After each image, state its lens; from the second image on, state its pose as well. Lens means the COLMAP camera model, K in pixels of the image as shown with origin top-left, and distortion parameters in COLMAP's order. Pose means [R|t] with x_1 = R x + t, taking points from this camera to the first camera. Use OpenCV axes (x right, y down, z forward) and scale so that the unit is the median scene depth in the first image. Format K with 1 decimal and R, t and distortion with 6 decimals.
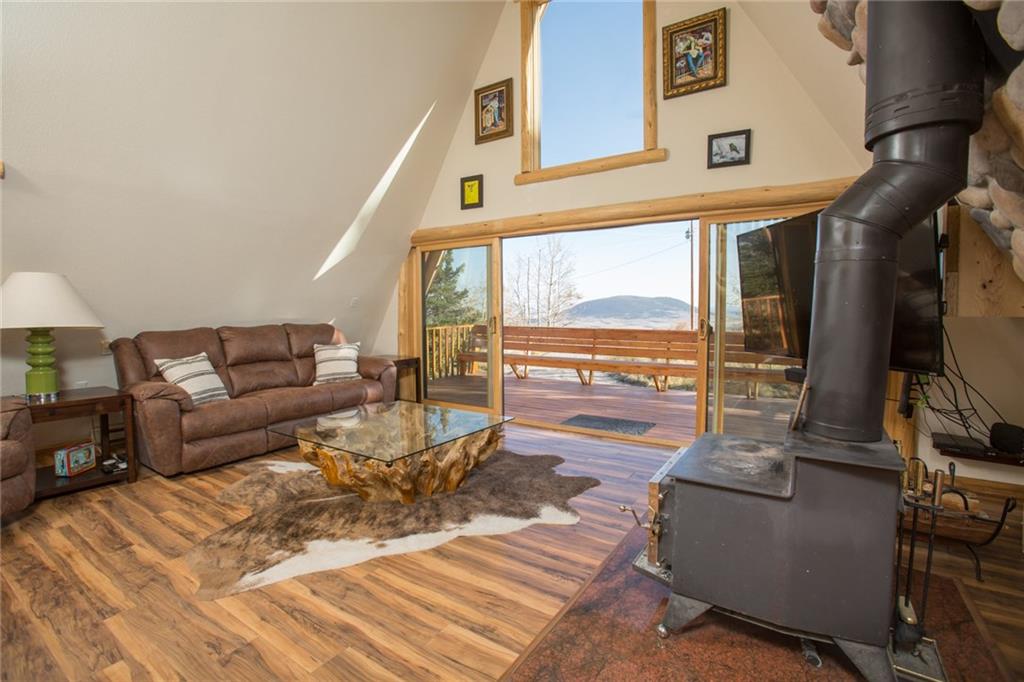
lens RADIAL K [[474.7, 0, 515.2], [0, 474.7, 336.5], [0, 0, 1]] dist [-0.071392, 0.028746]
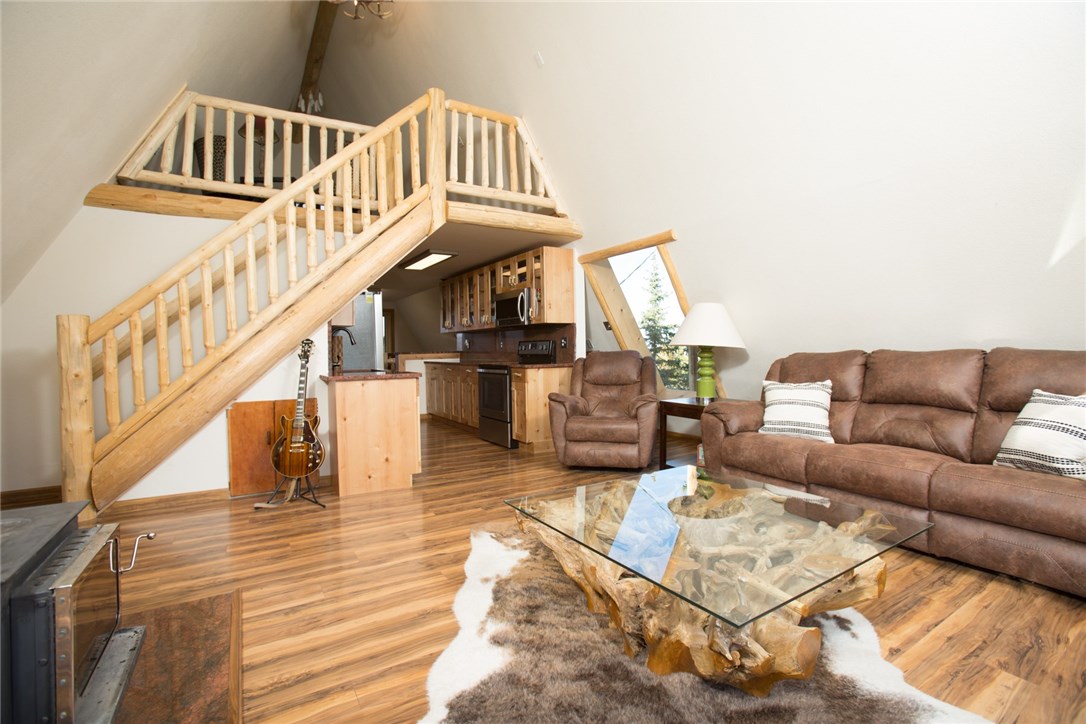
lens RADIAL K [[499.7, 0, 535.2], [0, 499.7, 355.9], [0, 0, 1]] dist [-0.067956, 0.027913]
pose [[-0.435639, 0.019848, -0.899903, 0.347654], [-0.039781, 0.998356, 0.041277, -0.024652], [0.899242, 0.053781, -0.434133, 0.963826]]
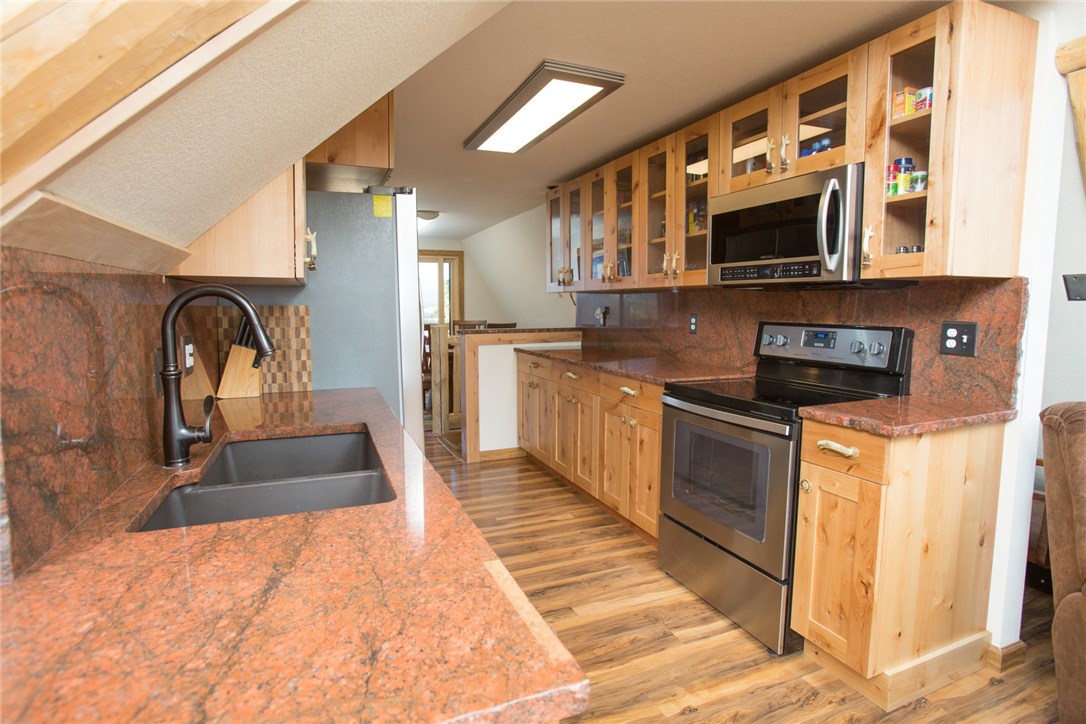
lens RADIAL K [[549.1, 0, 546.6], [0, 549.1, 358.6], [0, 0, 1]] dist [-0.039913, 0.002271]
pose [[-0.555858, 0.082479, -0.827176, -0.403225], [-0.049764, 0.989979, 0.132154, -0.035580], [0.829787, 0.114622, -0.546183, 0.332995]]
